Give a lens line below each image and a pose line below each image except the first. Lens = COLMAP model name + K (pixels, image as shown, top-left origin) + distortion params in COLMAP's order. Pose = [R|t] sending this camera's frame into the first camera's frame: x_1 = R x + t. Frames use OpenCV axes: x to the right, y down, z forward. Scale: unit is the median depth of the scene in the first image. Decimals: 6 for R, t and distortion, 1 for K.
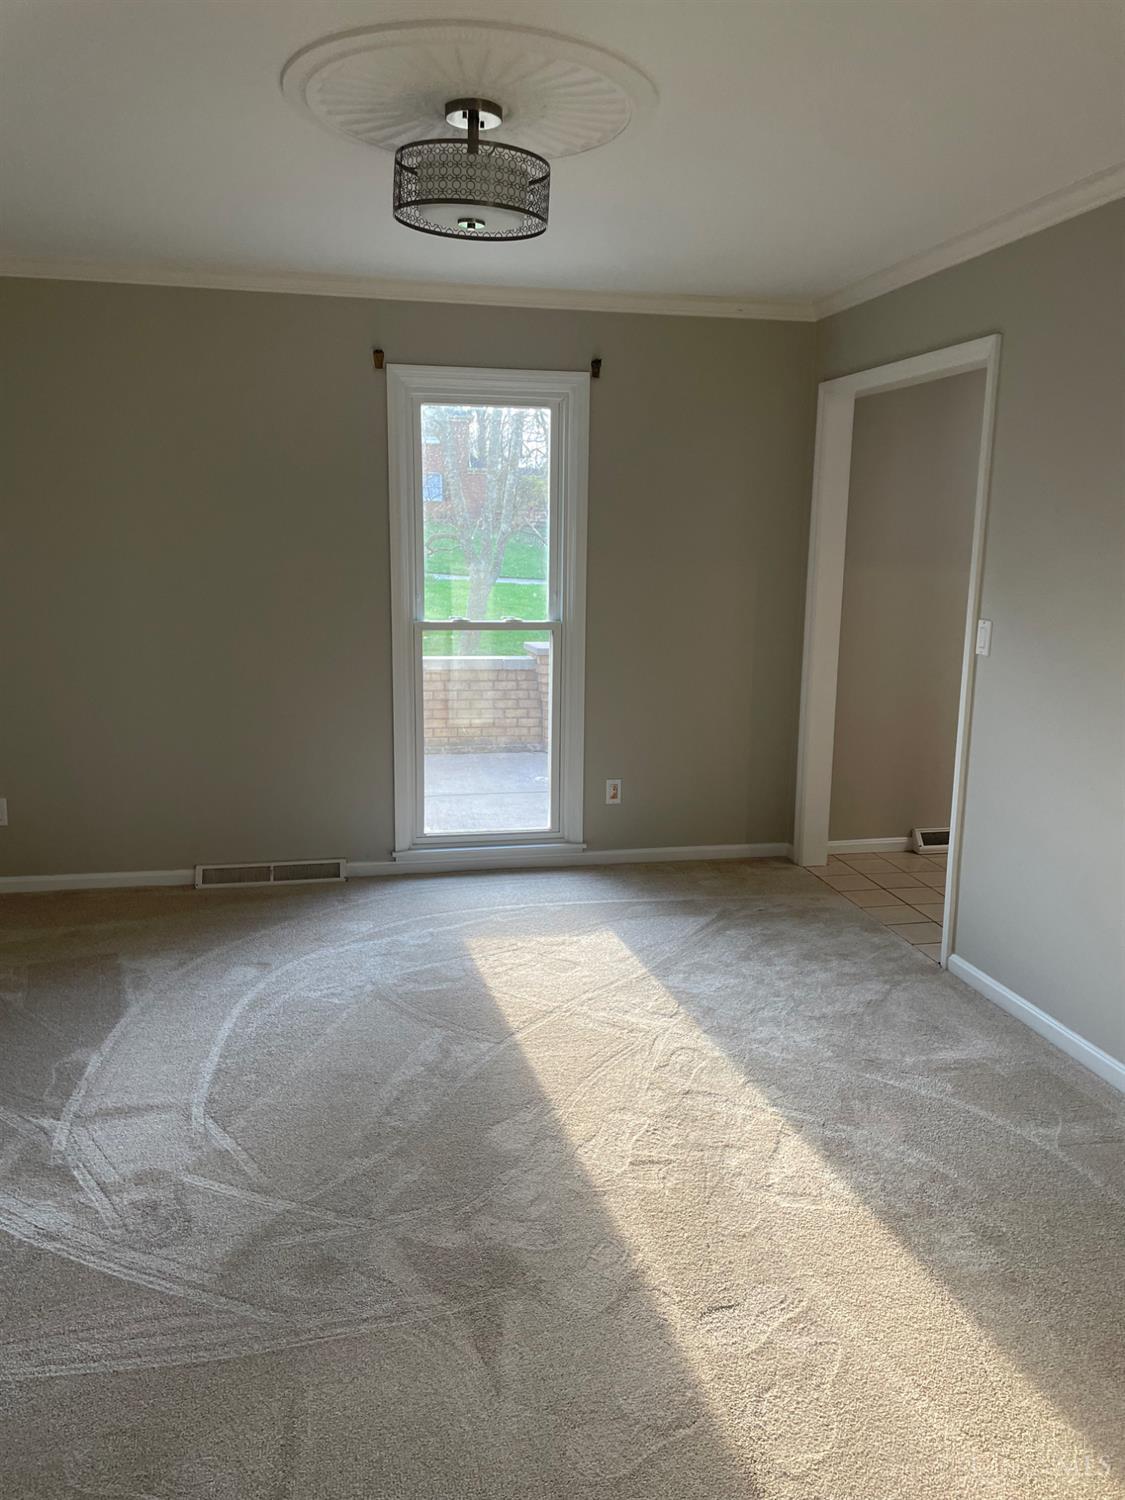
lens RADIAL K [[1152.0, 0, 562.5], [0, 1152.0, 750.0], [0, 0, 1]] dist [0.039089, -0.010083]
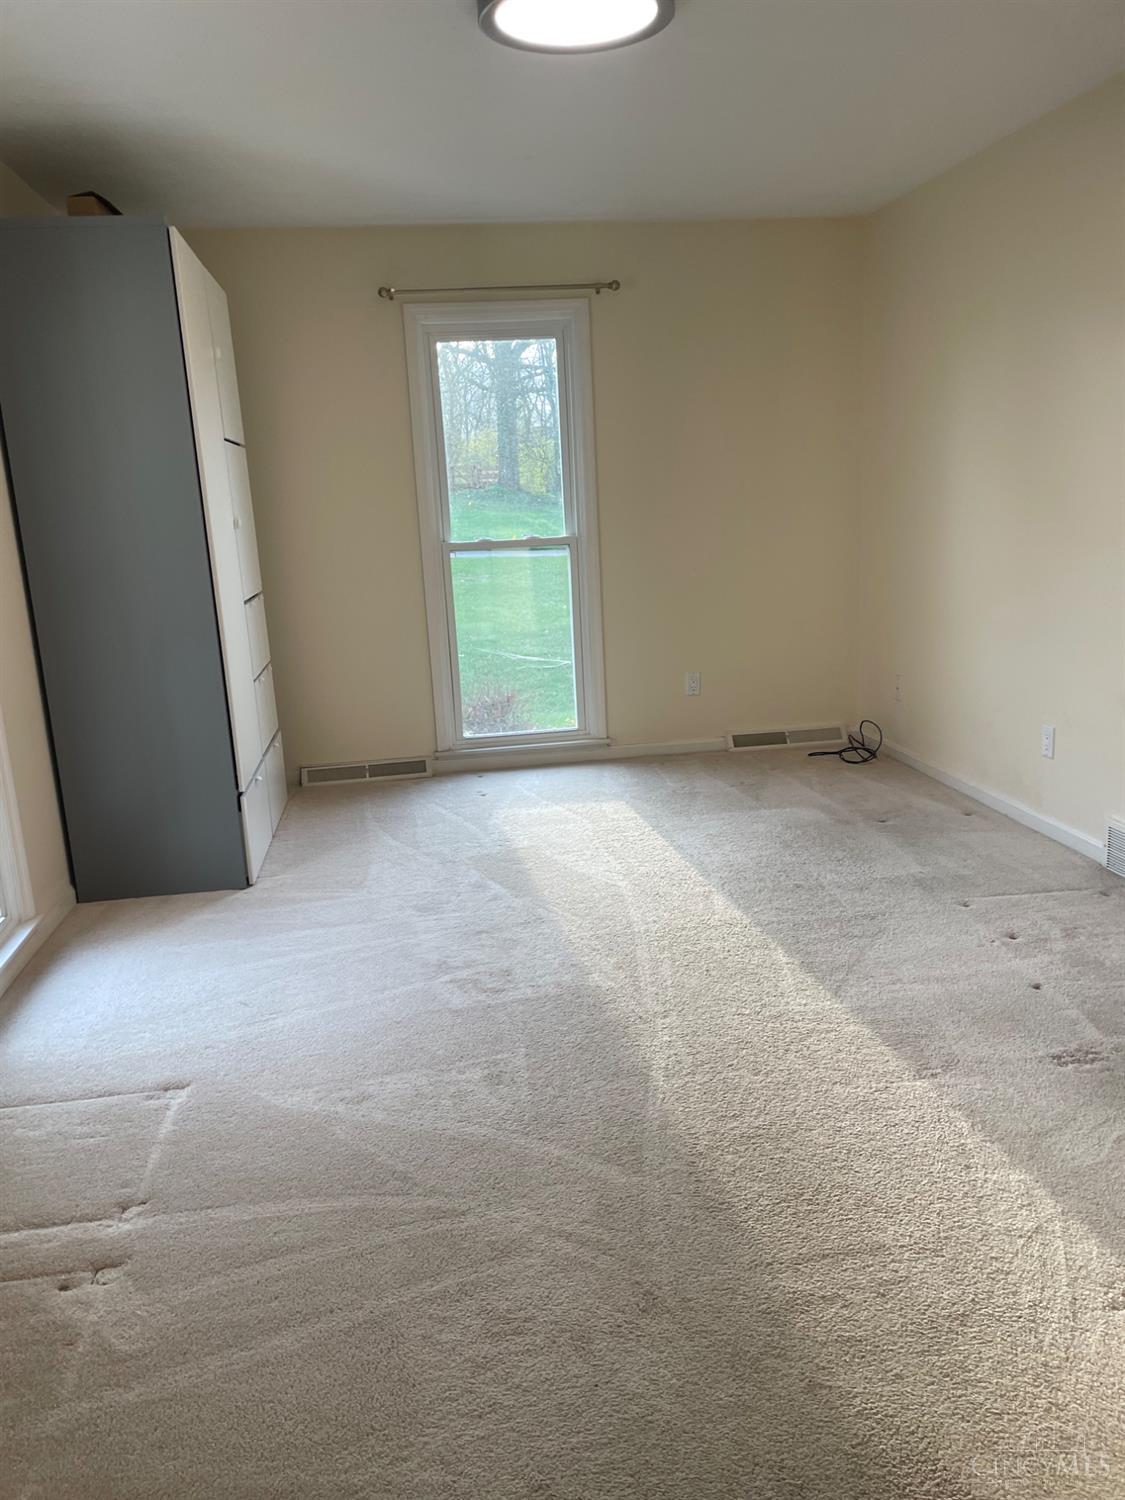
lens RADIAL K [[1152.0, 0, 562.5], [0, 1152.0, 750.0], [0, 0, 1]] dist [0.039089, -0.010083]
pose [[0.998769, -0.044427, -0.022083, 0.000897], [0.046270, 0.994732, 0.091477, -0.011337], [0.017903, -0.092386, 0.995562, -0.120503]]
